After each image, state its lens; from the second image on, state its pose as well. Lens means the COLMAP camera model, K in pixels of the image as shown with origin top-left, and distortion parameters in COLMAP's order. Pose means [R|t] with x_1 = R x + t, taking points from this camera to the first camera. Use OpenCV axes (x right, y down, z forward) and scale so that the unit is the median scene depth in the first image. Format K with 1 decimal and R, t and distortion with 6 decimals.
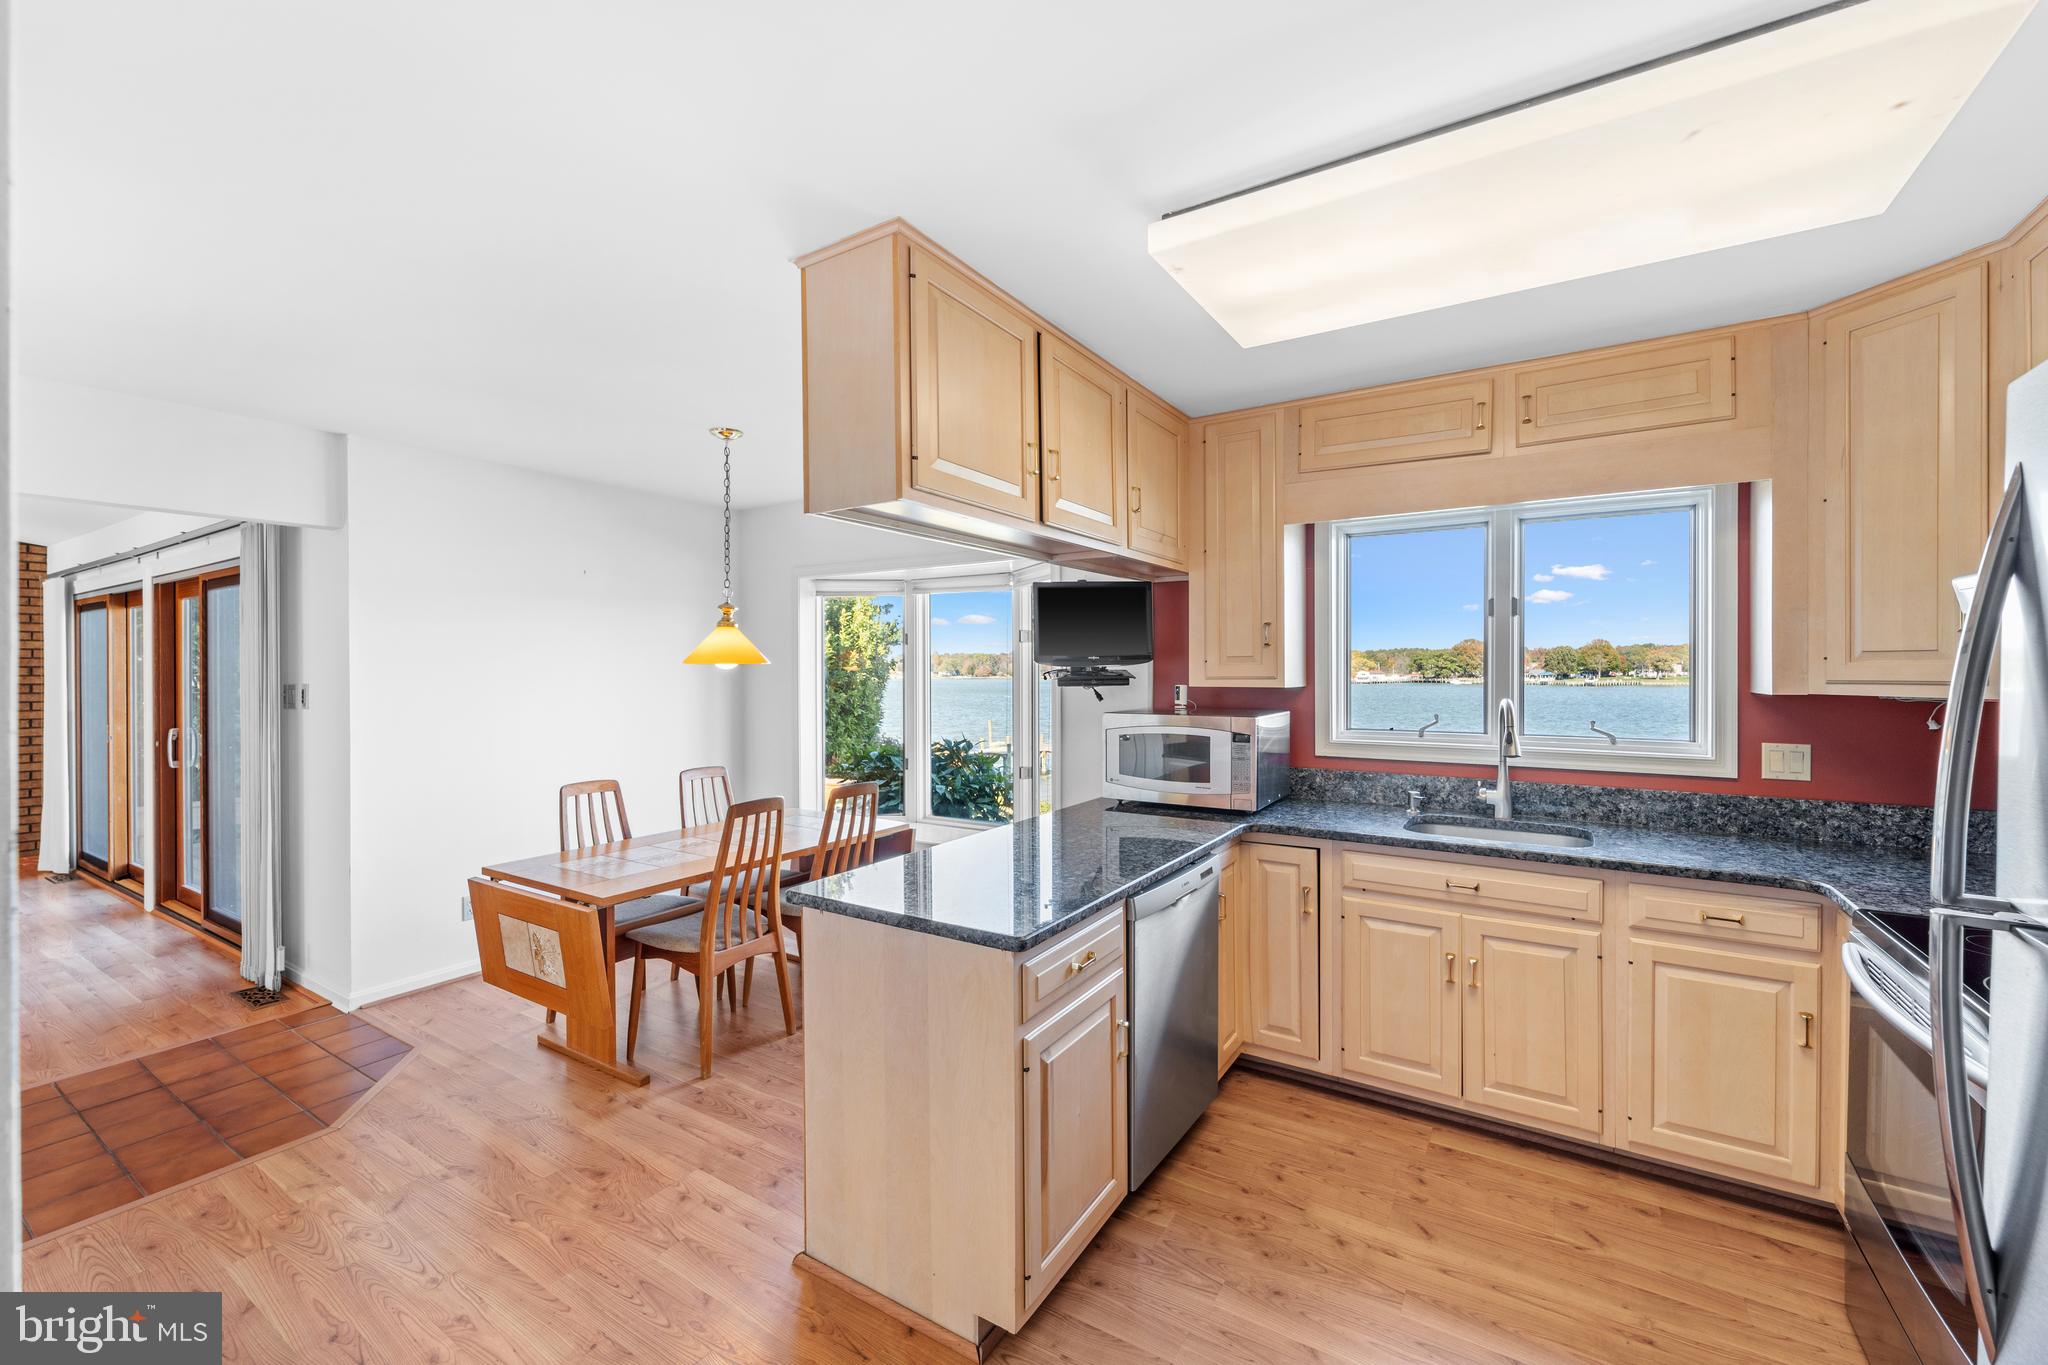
lens RADIAL K [[838.4, 0, 1028.3], [0, 838.4, 674.9], [0, 0, 1]] dist [0.001638, 0.000339]
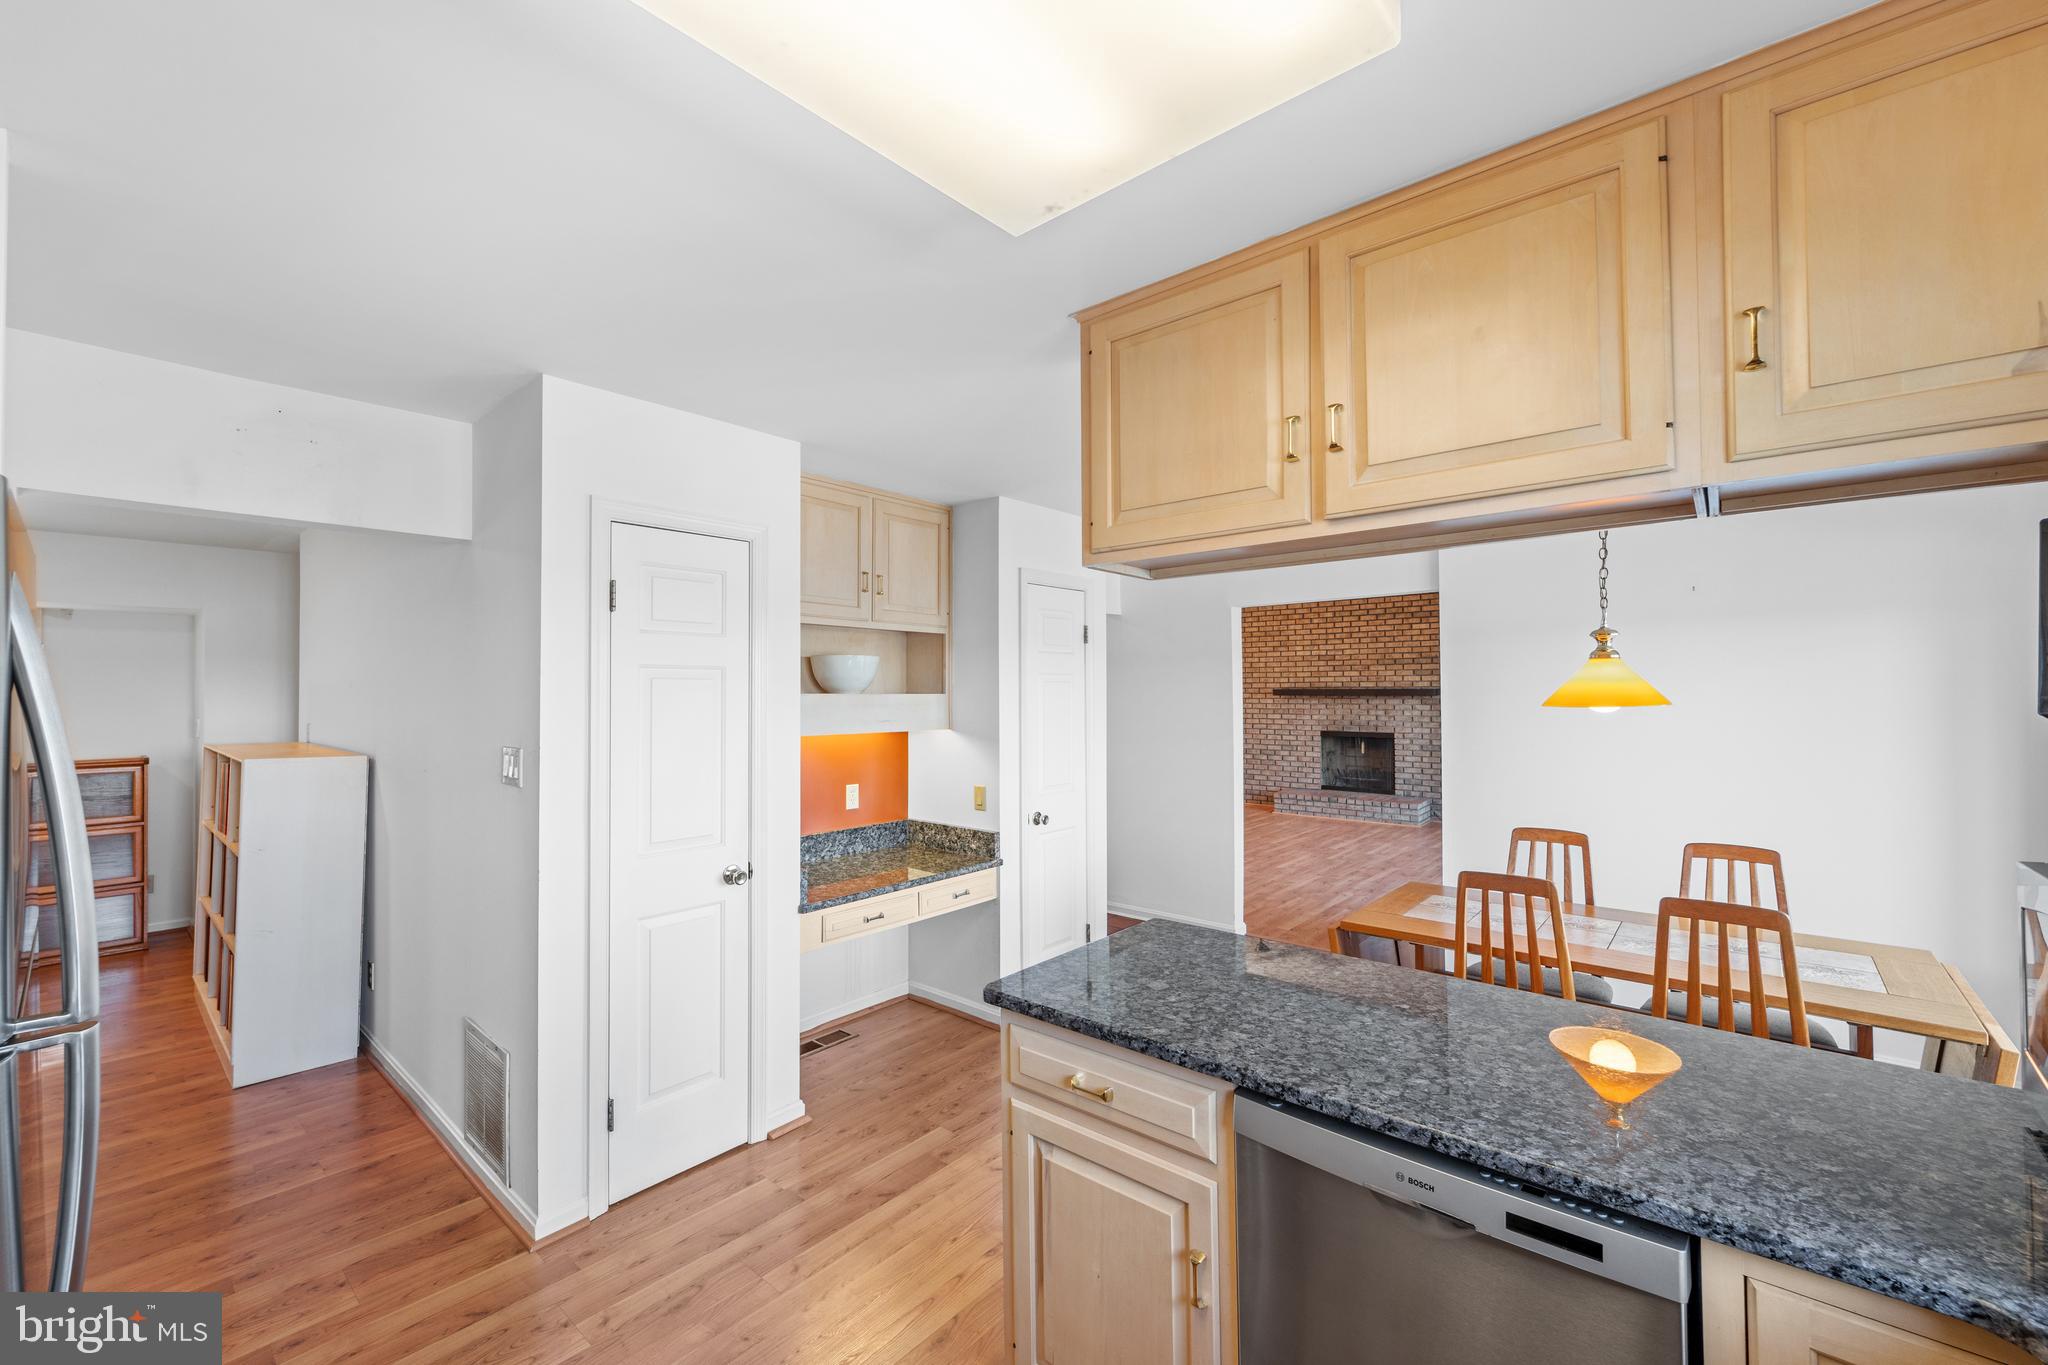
lens RADIAL K [[828.6, 0, 1024.0], [0, 828.6, 682.5], [0, 0, 1]] dist [-0.000420, -0.000023]
pose [[-0.146462, -0.005969, -0.989198, 0.487082], [-0.002126, 0.999981, -0.005719, -0.030208], [0.989214, 0.001266, -0.146472, 0.579461]]
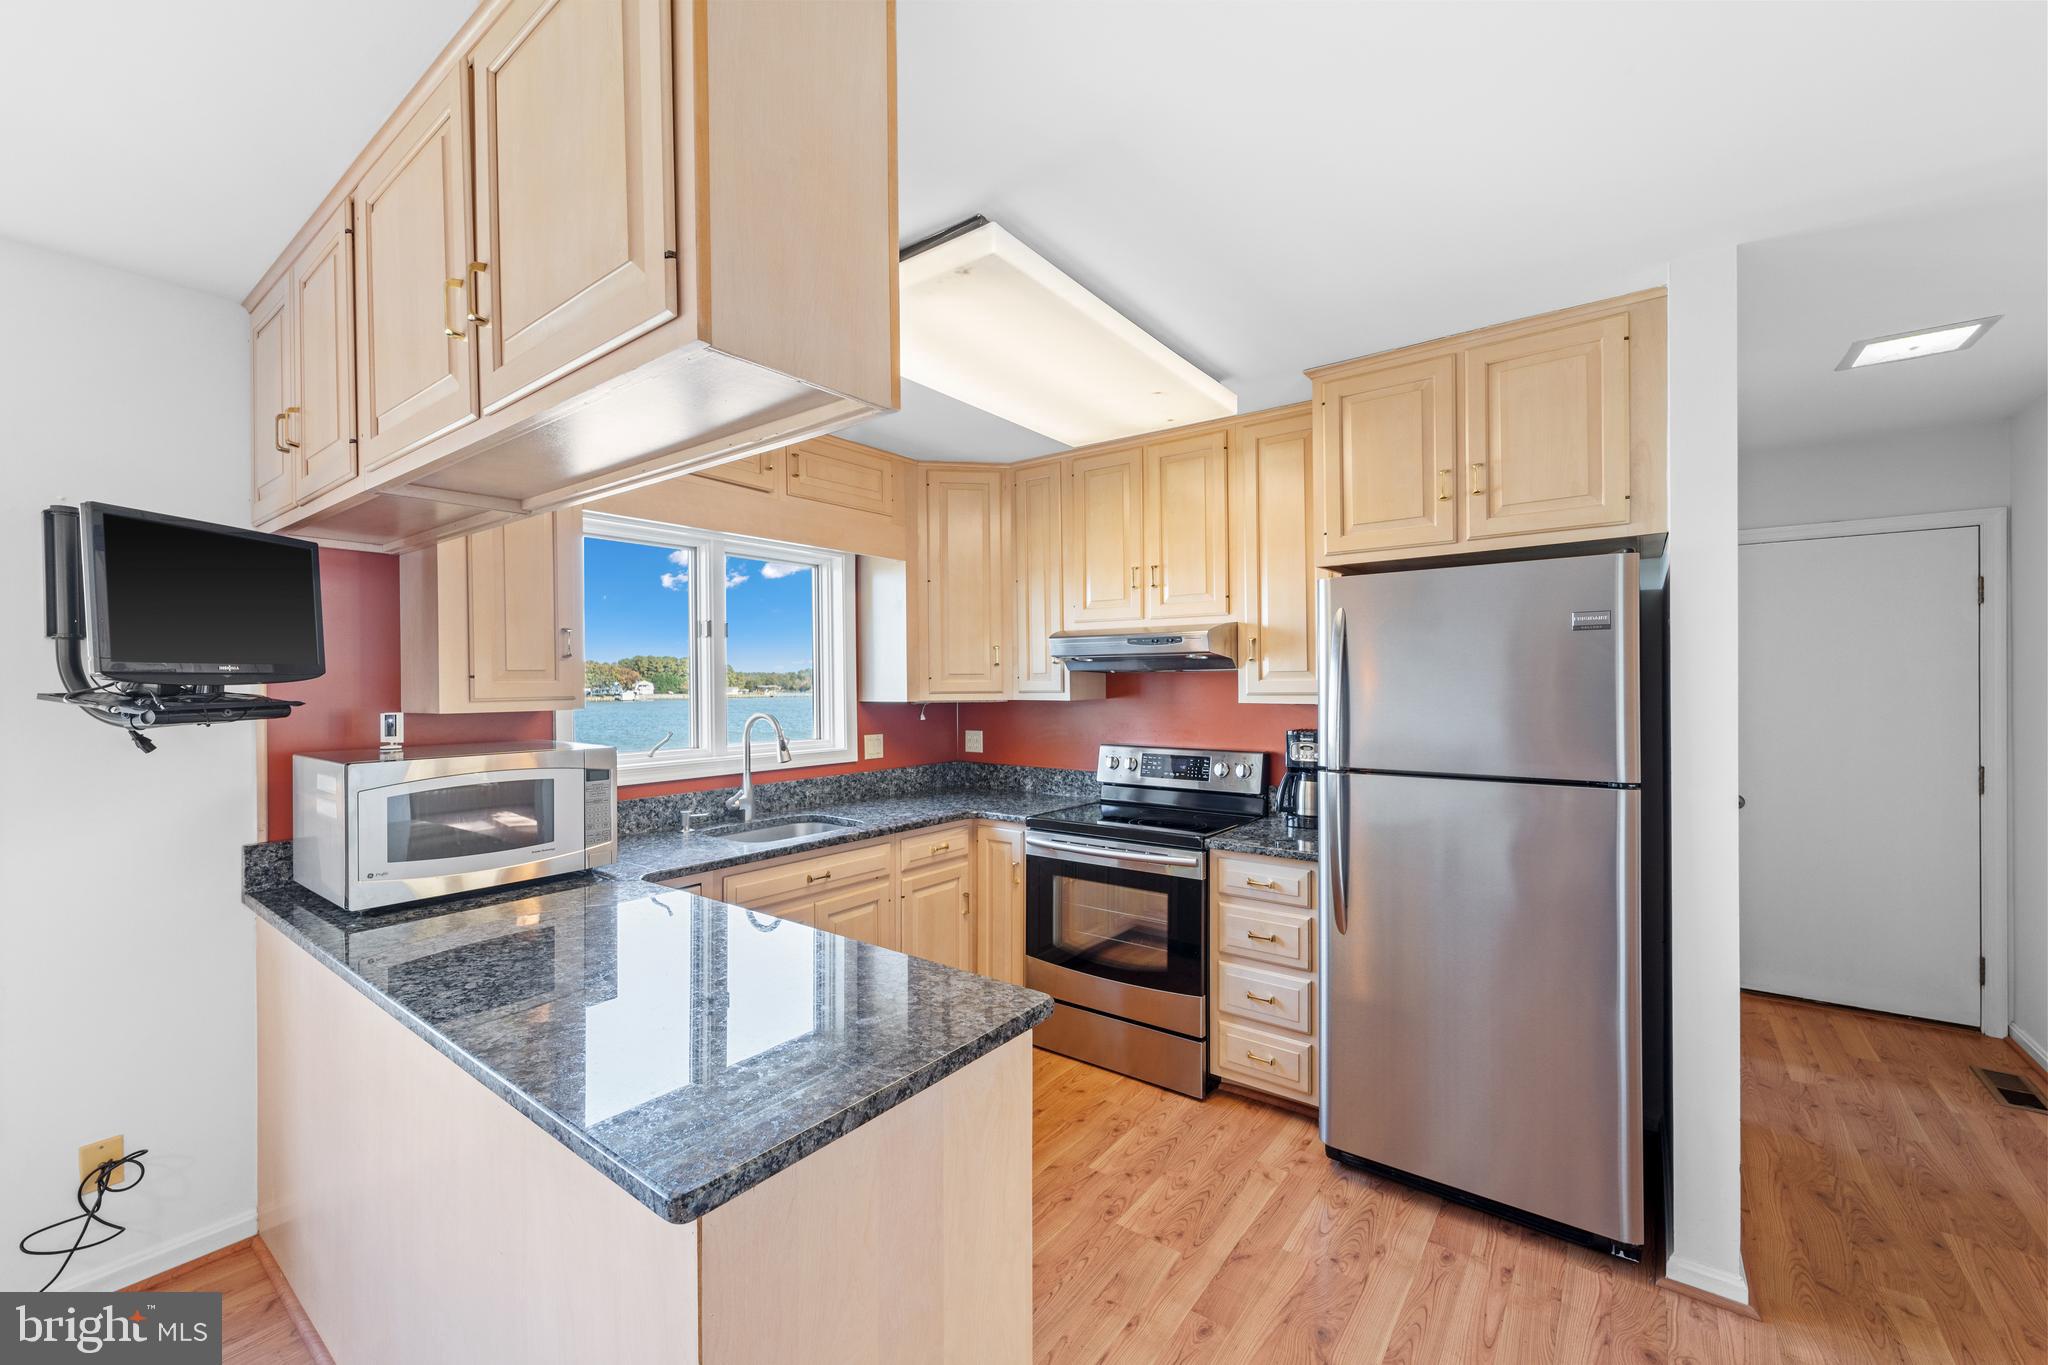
lens RADIAL K [[817.5, 0, 1024.0], [0, 817.5, 682.5], [0, 0, 1]] dist [0.000839, 0.000123]
pose [[0.076763, 0.002307, 0.997047, -0.400828], [0.016020, 0.999865, -0.003547, -0.001448], [-0.996921, 0.016245, 0.076716, 0.456628]]
